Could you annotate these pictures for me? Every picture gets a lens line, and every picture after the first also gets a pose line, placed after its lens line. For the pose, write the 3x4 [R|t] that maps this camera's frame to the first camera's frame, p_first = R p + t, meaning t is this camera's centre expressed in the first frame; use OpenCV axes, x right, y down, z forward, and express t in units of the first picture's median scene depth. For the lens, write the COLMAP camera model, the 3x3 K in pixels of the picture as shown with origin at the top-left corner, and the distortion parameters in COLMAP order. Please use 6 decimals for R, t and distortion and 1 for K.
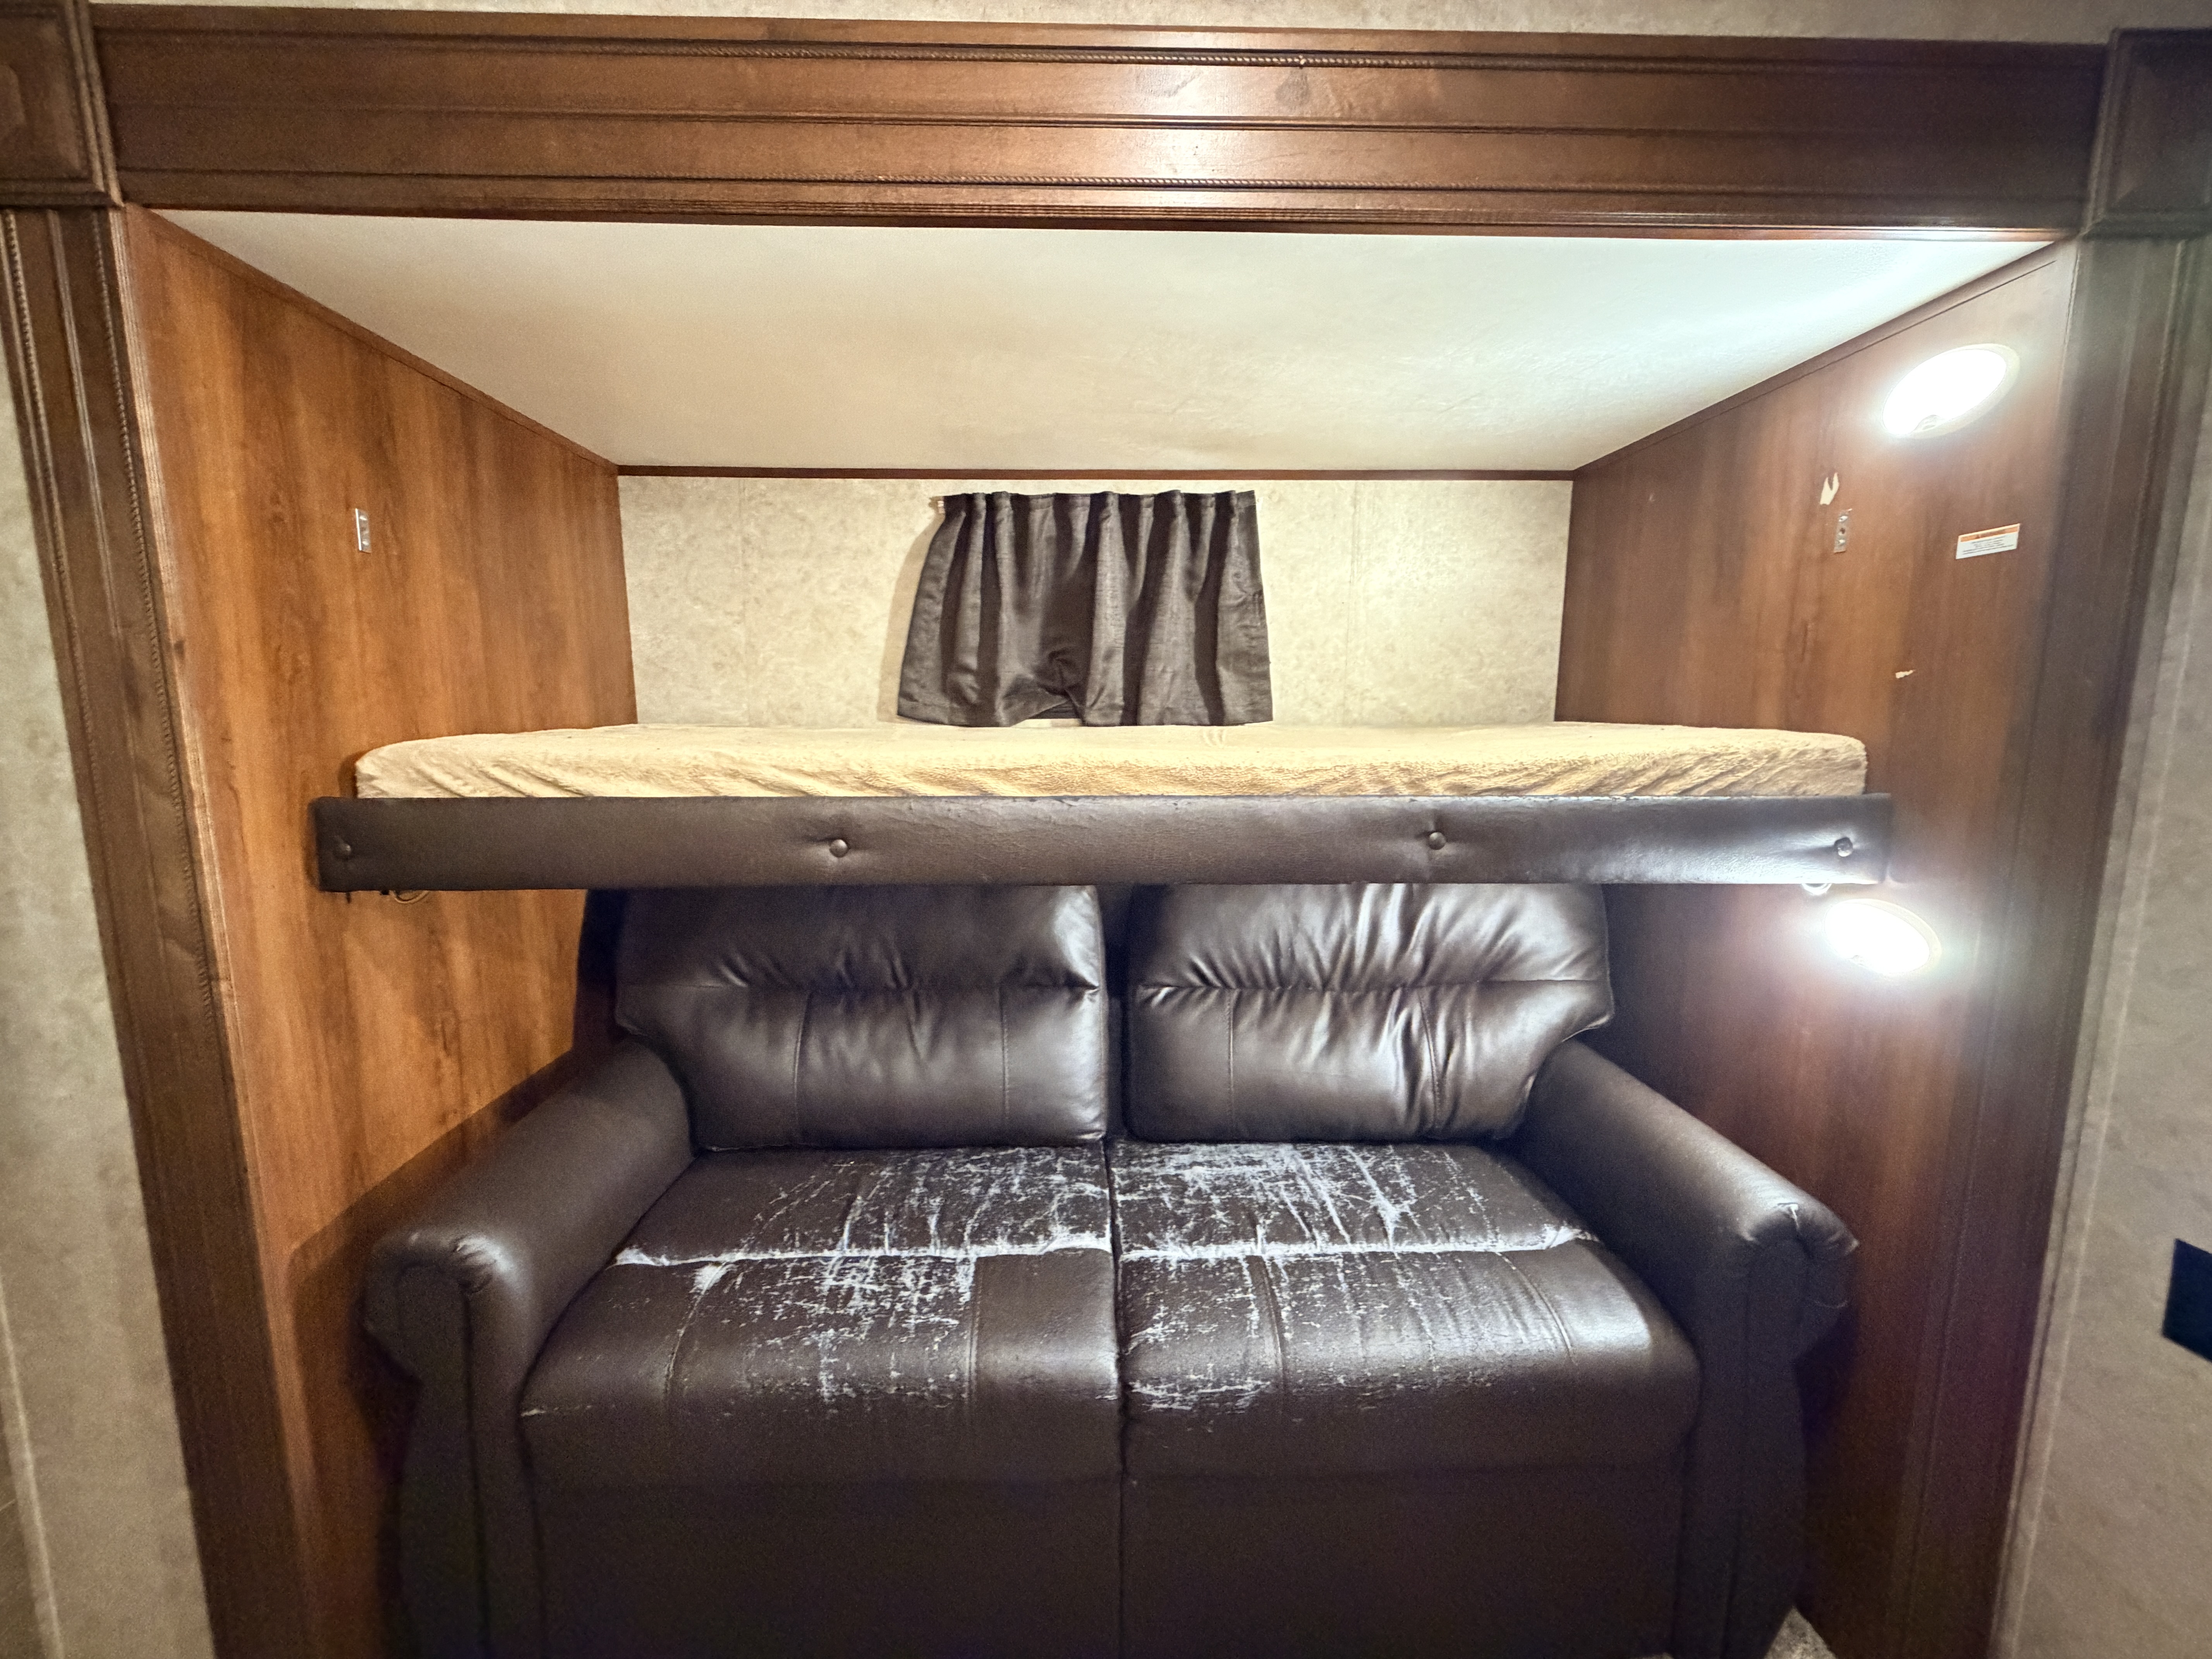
lens RADIAL K [[881.7, 0, 1100.7], [0, 881.7, 829.0], [0, 0, 1]] dist [0.000329, 0.000116]
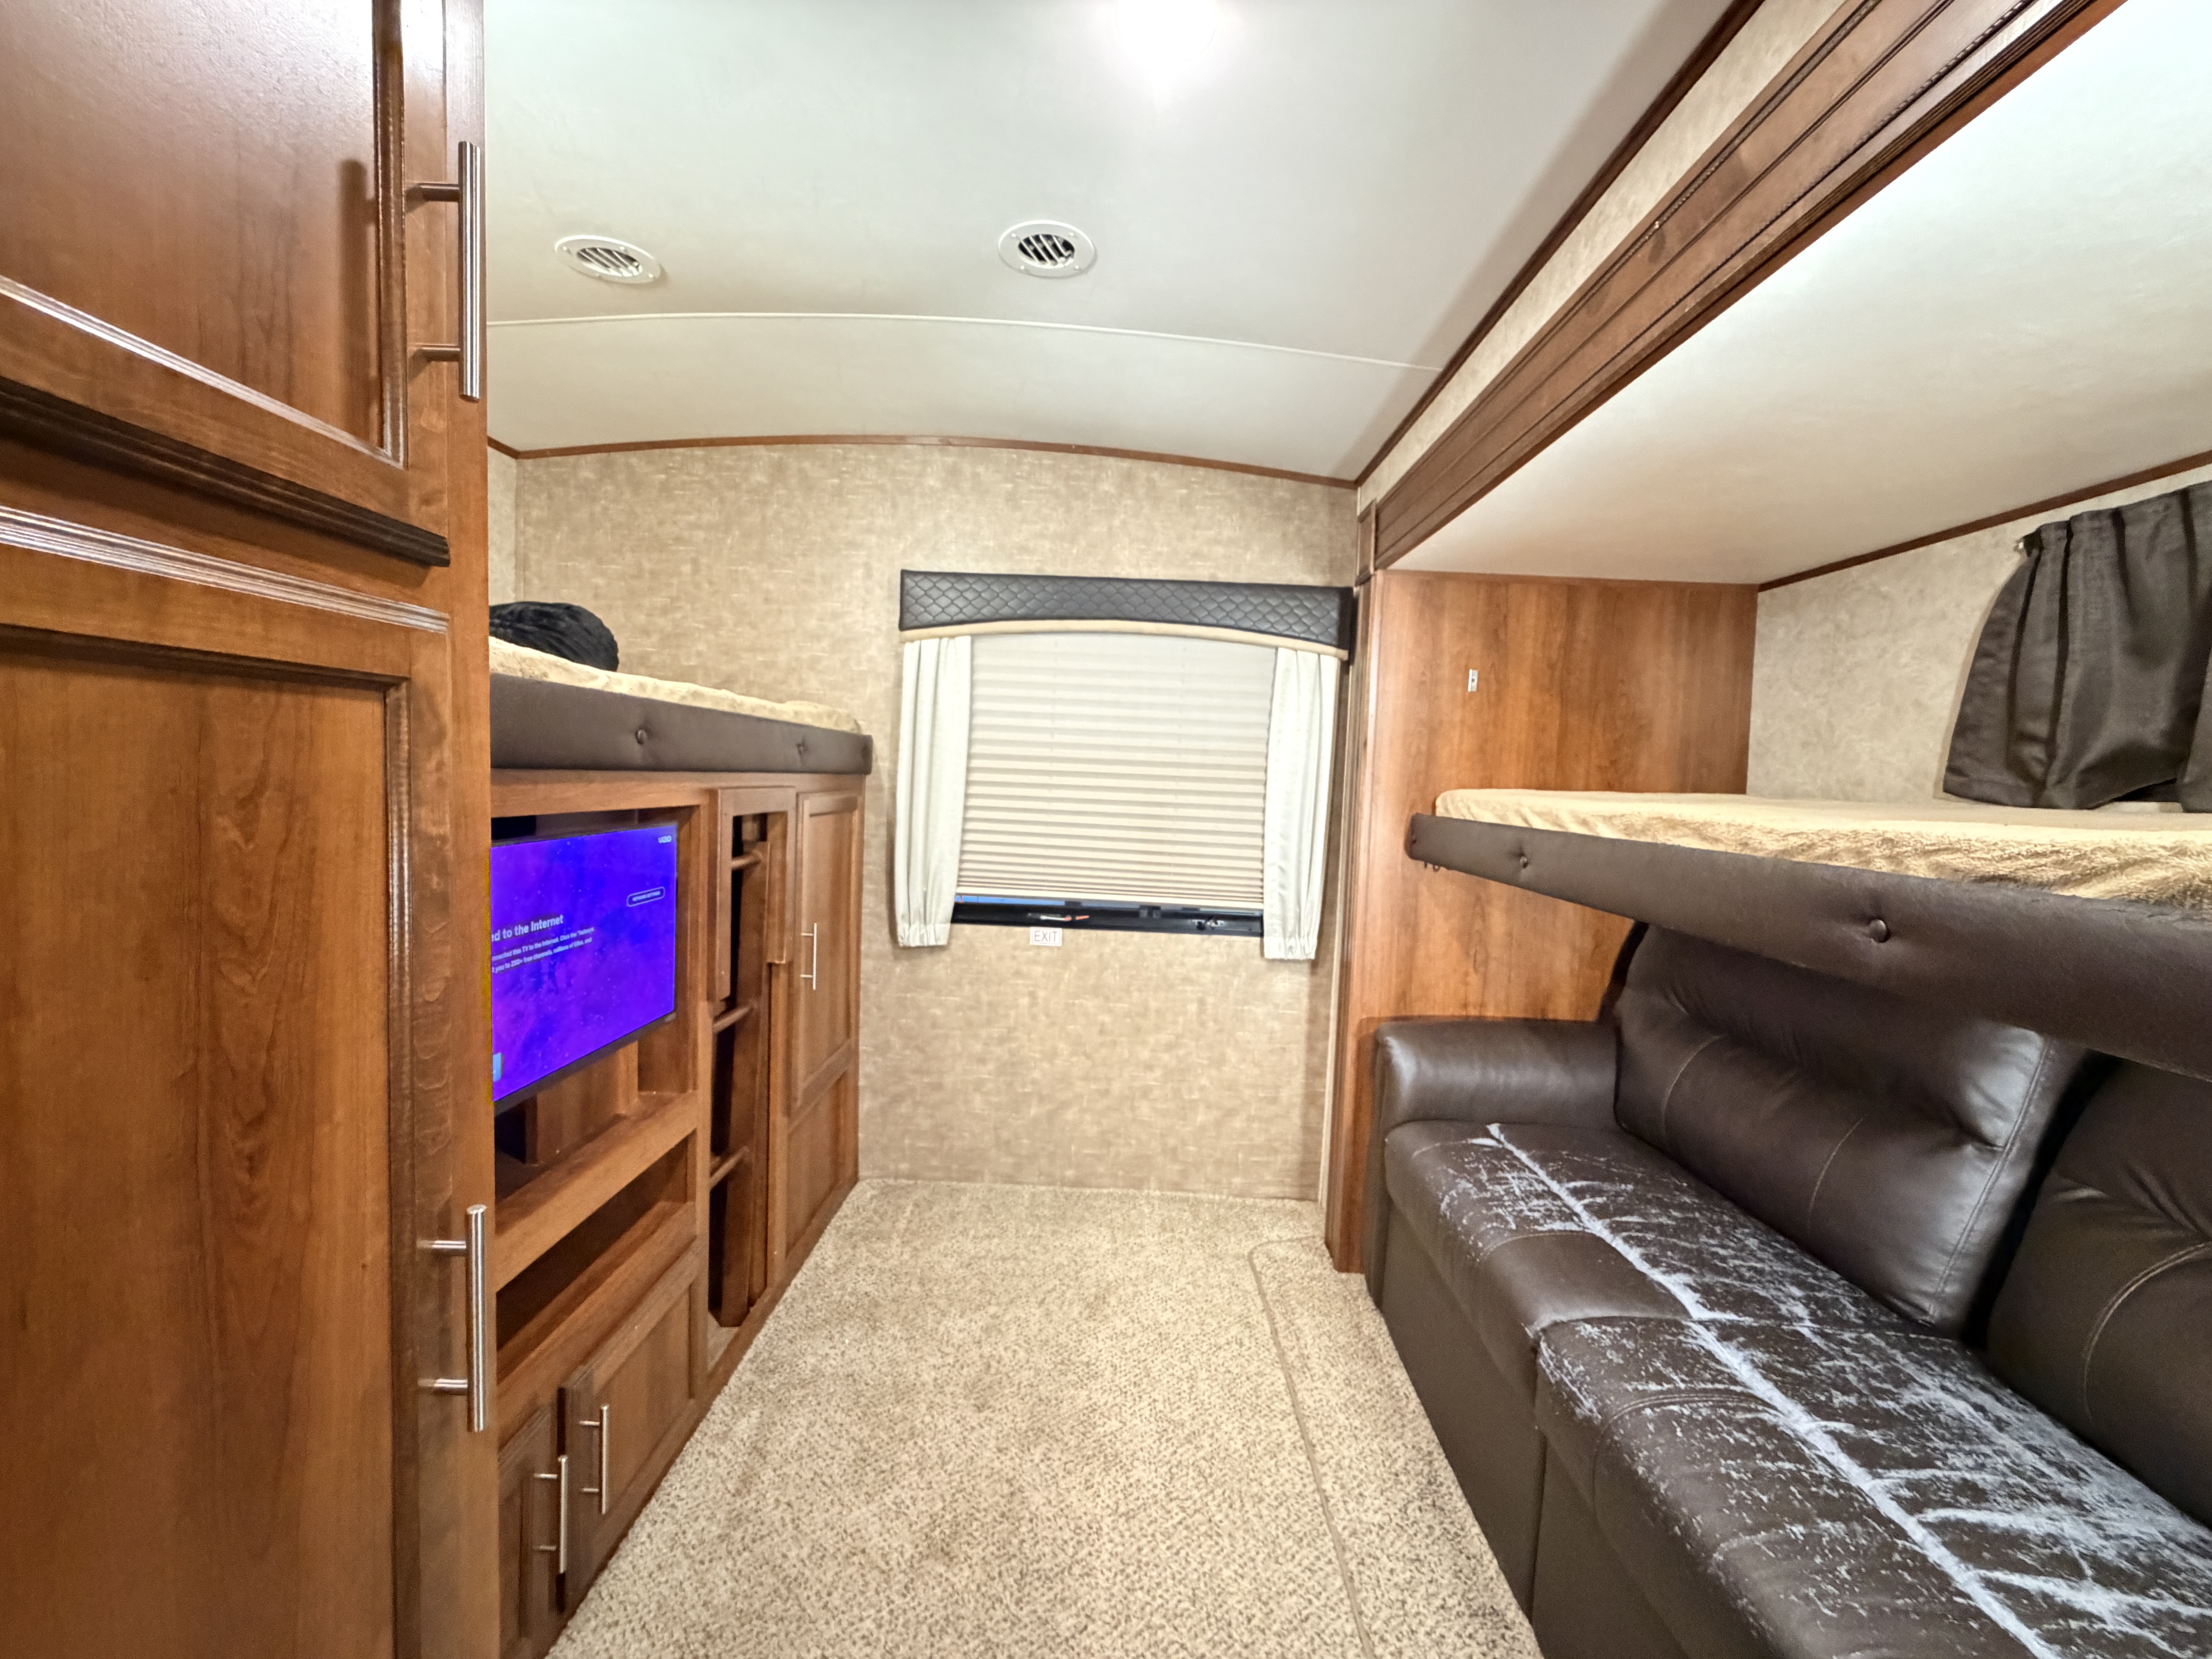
lens RADIAL K [[881.7, 0, 1100.7], [0, 881.7, 829.0], [0, 0, 1]] dist [0.000329, 0.000116]
pose [[-0.049374, 0.058132, -0.997087, 0.896606], [-0.173583, 0.982613, 0.065884, -0.005099], [0.983581, 0.176330, -0.038425, 0.263683]]
